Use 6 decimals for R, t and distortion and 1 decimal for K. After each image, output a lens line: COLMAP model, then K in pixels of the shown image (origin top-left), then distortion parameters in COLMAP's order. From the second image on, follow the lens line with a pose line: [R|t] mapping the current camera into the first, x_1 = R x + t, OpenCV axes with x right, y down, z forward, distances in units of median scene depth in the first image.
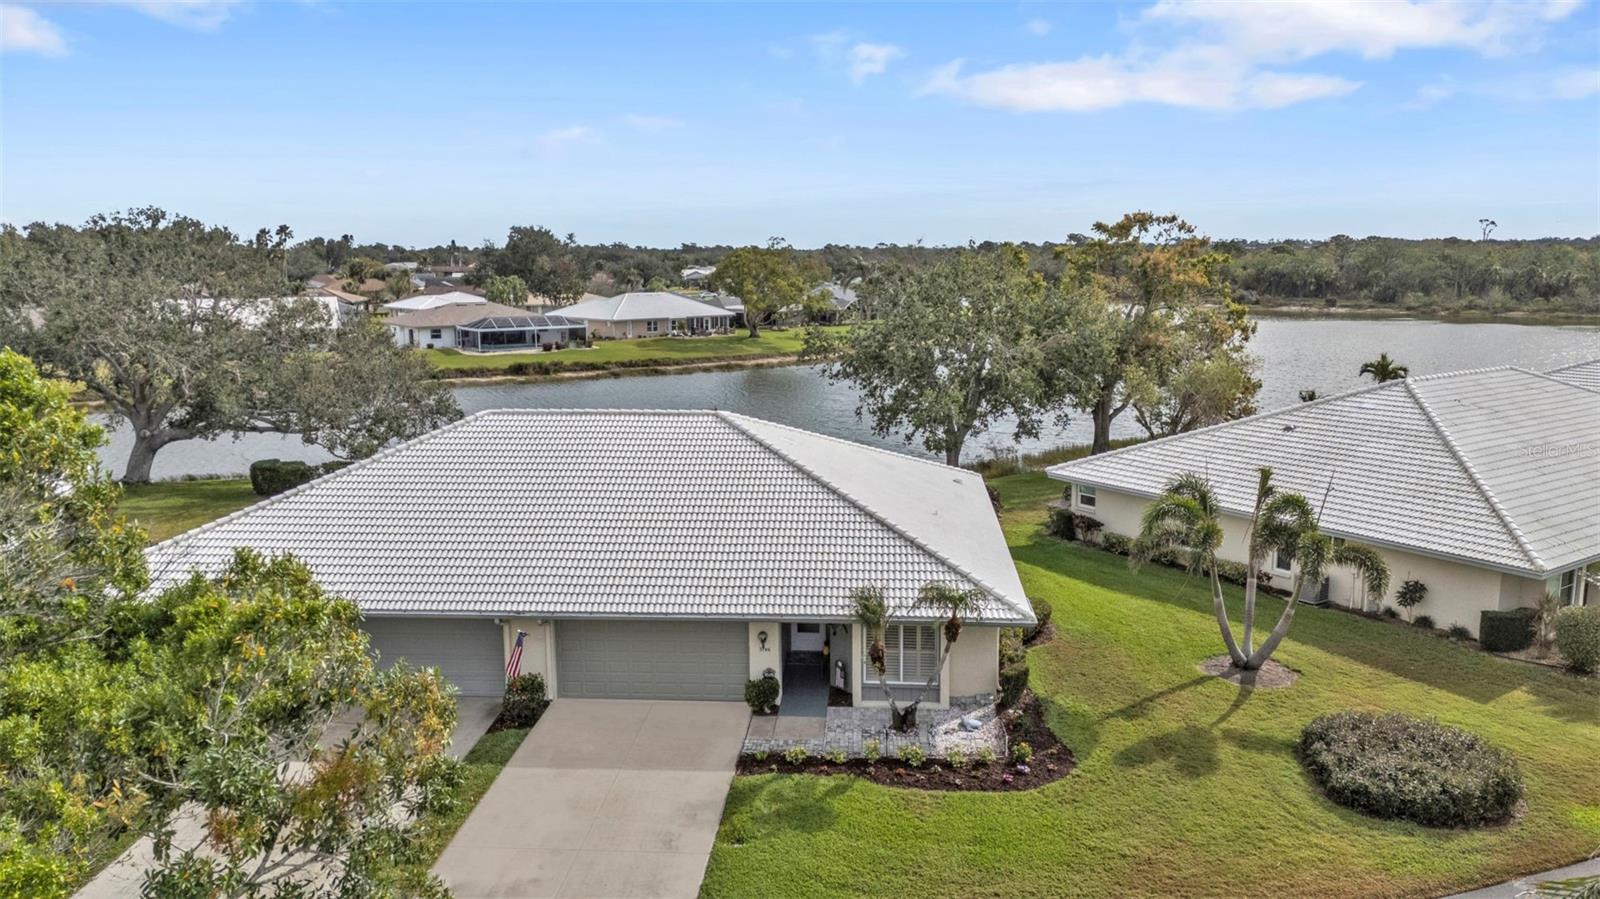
lens RADIAL K [[1169.9, 0, 809.1], [0, 1169.9, 475.2], [0, 0, 1]] dist [0.067299, -0.053792]
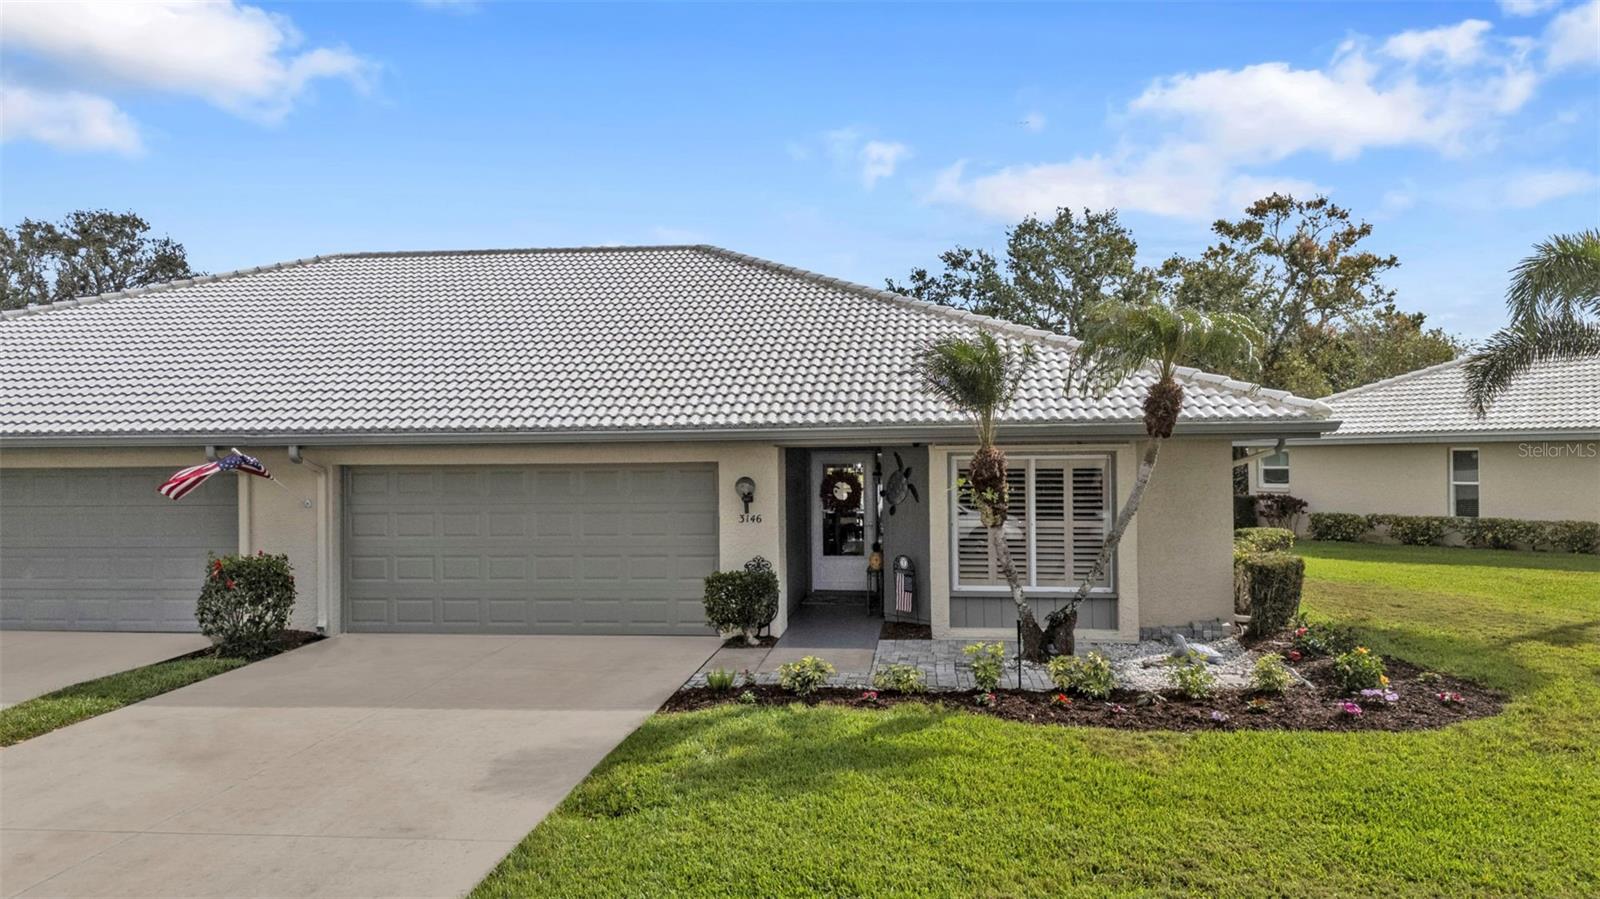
lens RADIAL K [[1169.9, 0, 800.7], [0, 1169.9, 449.7], [0, 0, 1]] dist [0.067299, -0.053792]
pose [[0.998486, -0.005990, -0.054676, 0.010038], [-0.004871, 0.980516, -0.196379, 0.214696], [0.054787, 0.196348, 0.979002, 0.509679]]
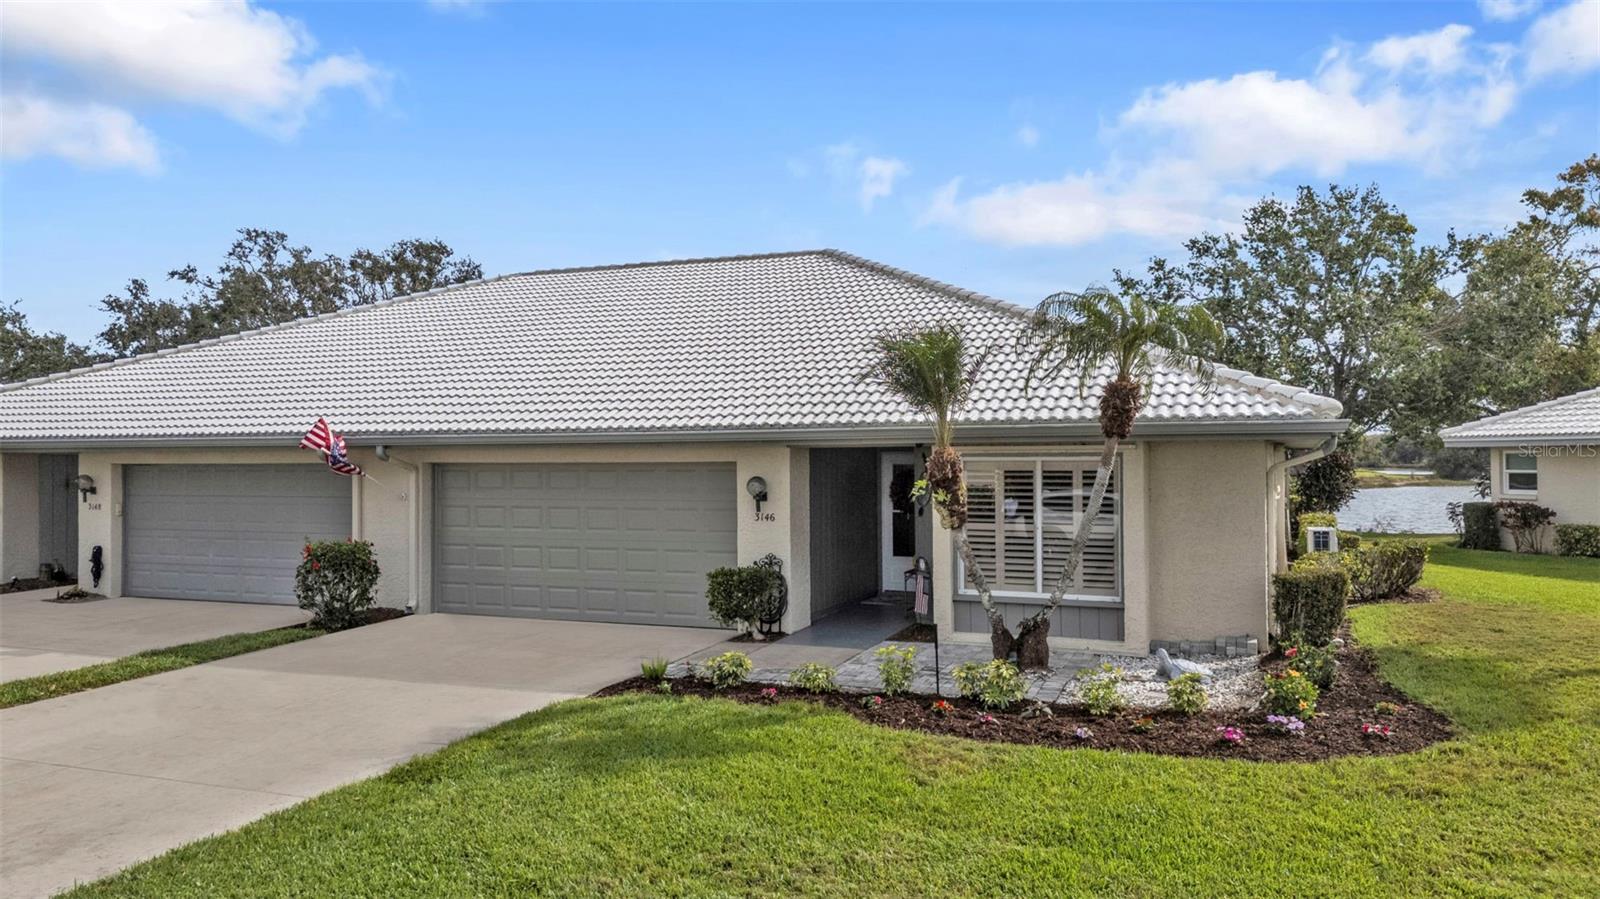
lens RADIAL K [[1169.9, 0, 800.4], [0, 1169.9, 436.8], [0, 0, 1]] dist [0.067299, -0.053792]
pose [[0.946769, -0.006927, -0.321841, 0.138213], [-0.059857, 0.978545, -0.197147, 0.211670], [0.316301, 0.205917, 0.926041, 0.524325]]
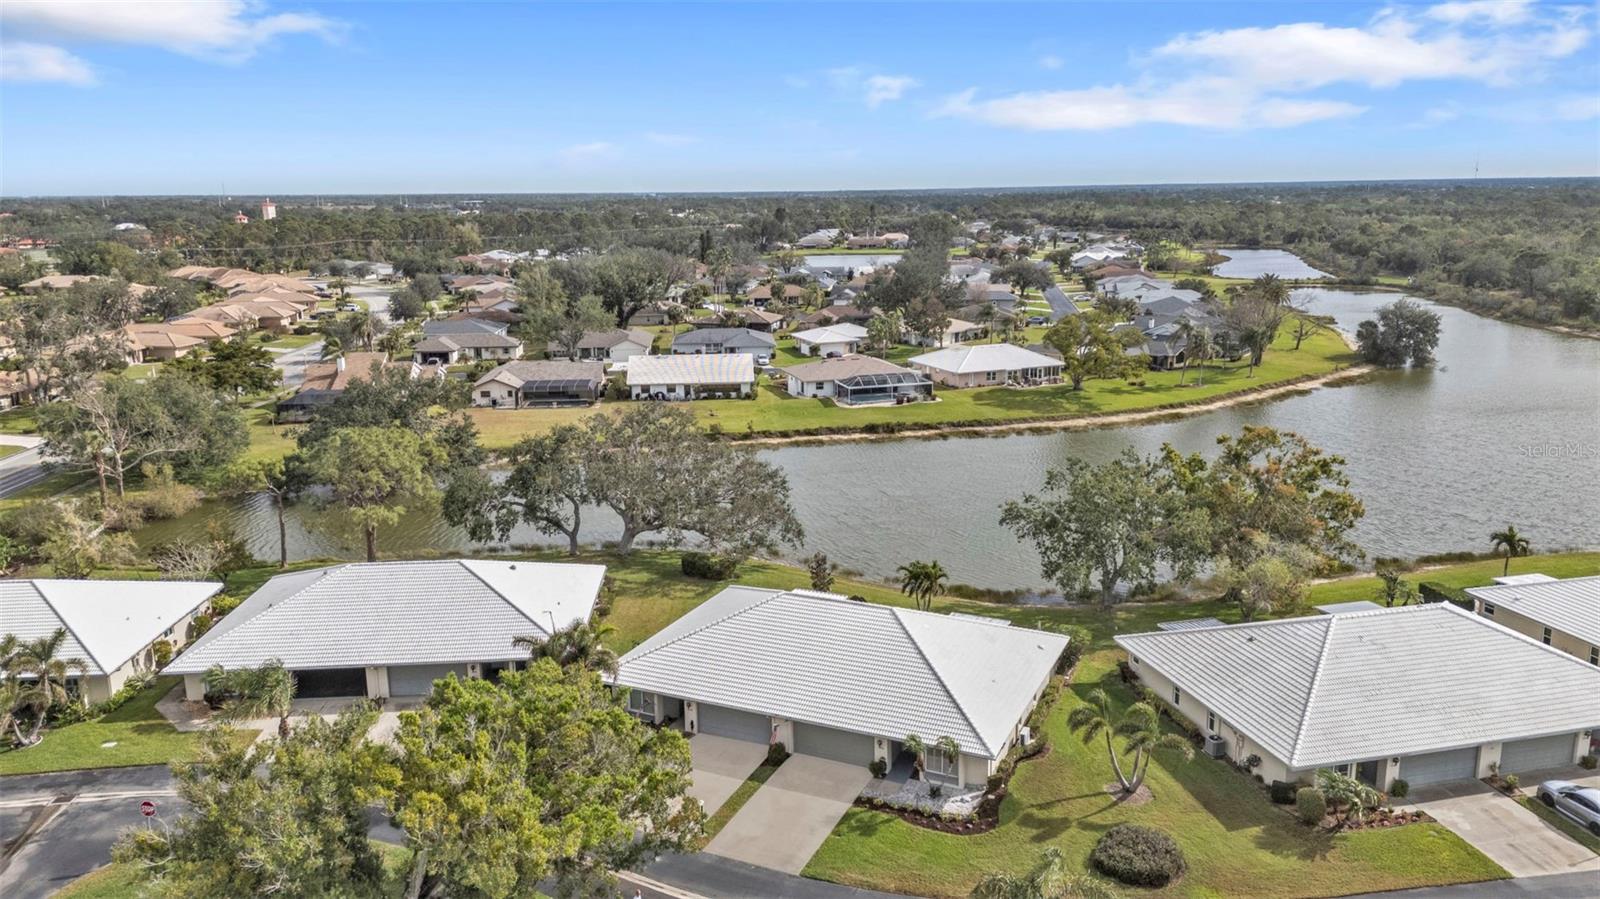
lens RADIAL K [[1169.9, 0, 794.9], [0, 1169.9, 464.9], [0, 0, 1]] dist [0.067299, -0.053792]
pose [[0.936001, 0.074992, -0.343917, 0.516817], [-0.058992, 0.996643, 0.056768, -0.483494], [0.347019, -0.032847, 0.937283, -1.071828]]
